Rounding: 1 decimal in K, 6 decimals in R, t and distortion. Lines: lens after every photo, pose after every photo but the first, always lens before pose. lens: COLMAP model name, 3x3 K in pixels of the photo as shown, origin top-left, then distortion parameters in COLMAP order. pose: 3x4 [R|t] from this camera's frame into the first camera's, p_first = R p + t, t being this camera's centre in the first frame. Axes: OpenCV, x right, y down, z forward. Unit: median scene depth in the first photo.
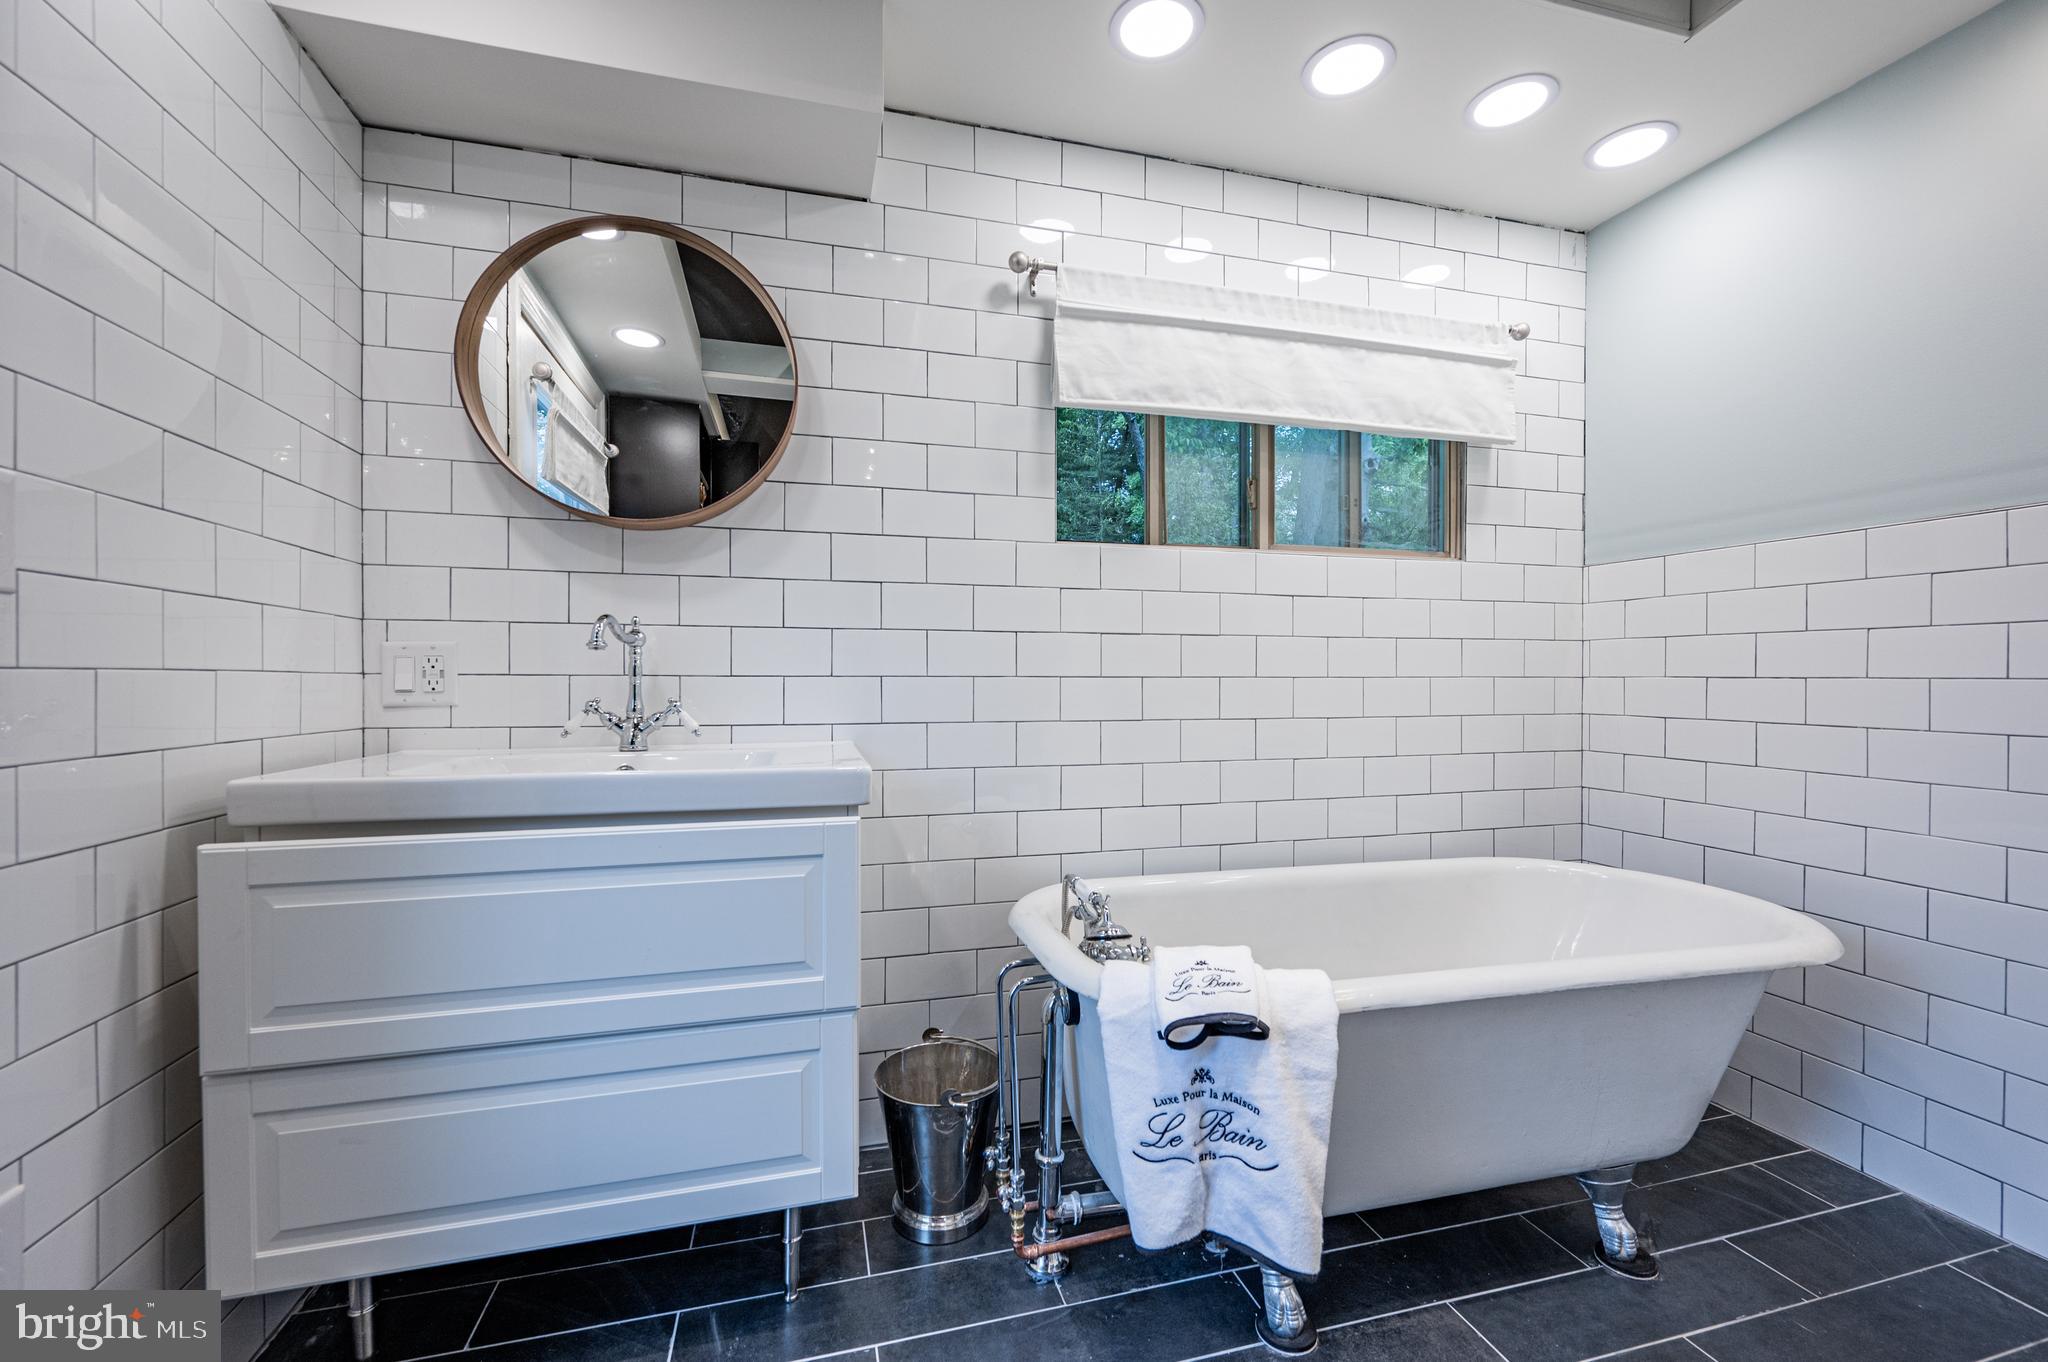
lens RADIAL K [[803.1, 0, 1032.4], [0, 803.1, 687.4], [0, 0, 1]] dist [-0.002269, 0.000319]
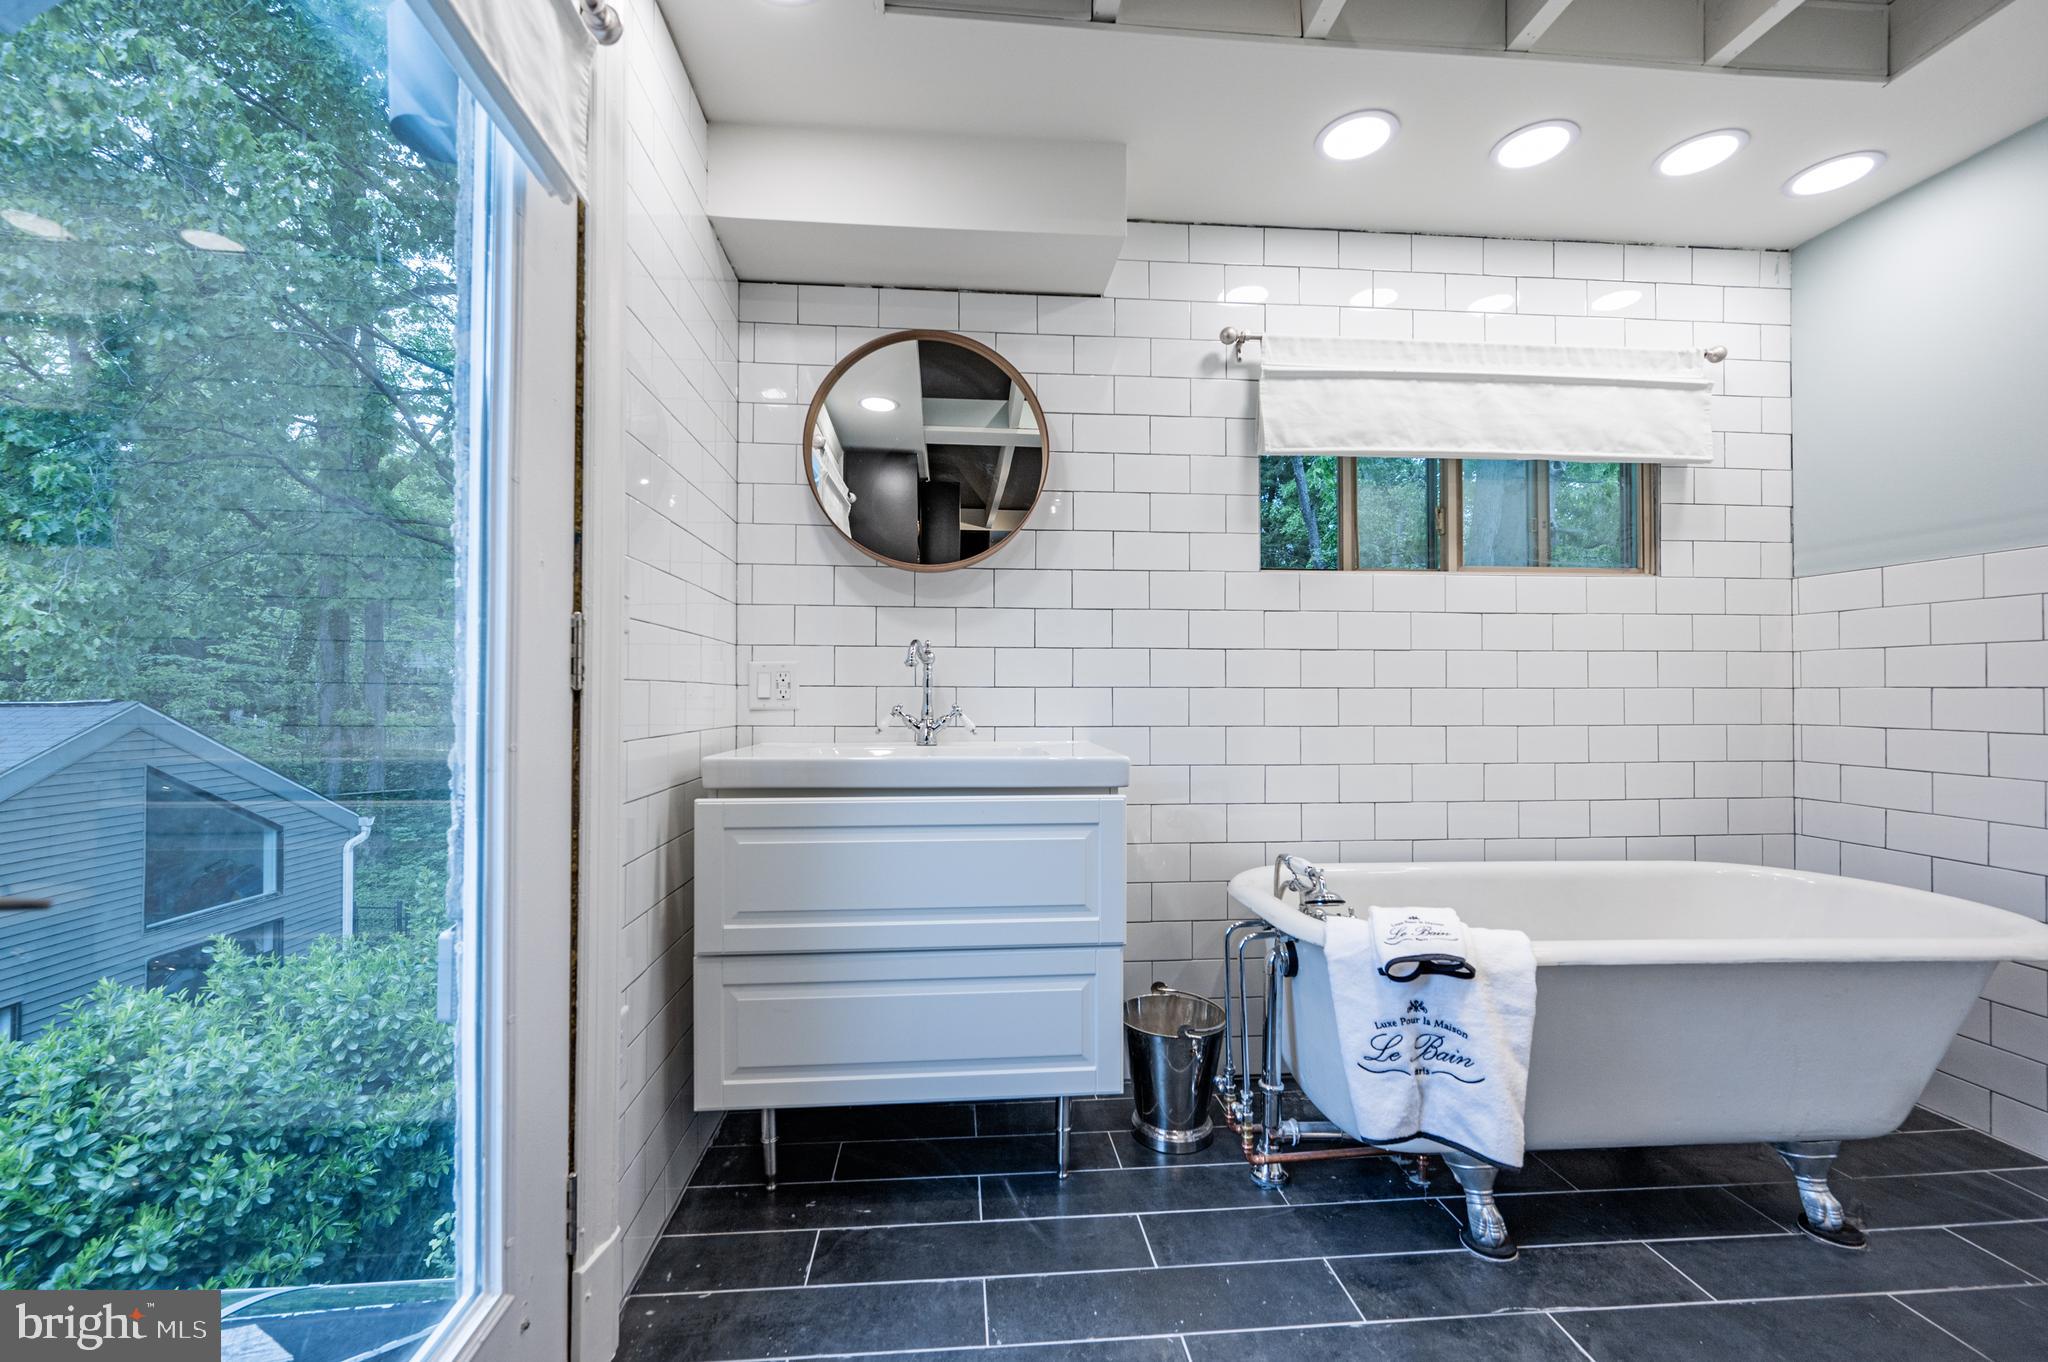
lens RADIAL K [[803.1, 0, 1032.4], [0, 803.1, 687.4], [0, 0, 1]] dist [-0.002269, 0.000319]
pose [[0.983430, -0.001446, -0.181282, -0.085384], [-0.002031, 0.999818, -0.018993, 0.009114], [0.181277, 0.019047, 0.983248, -0.196025]]
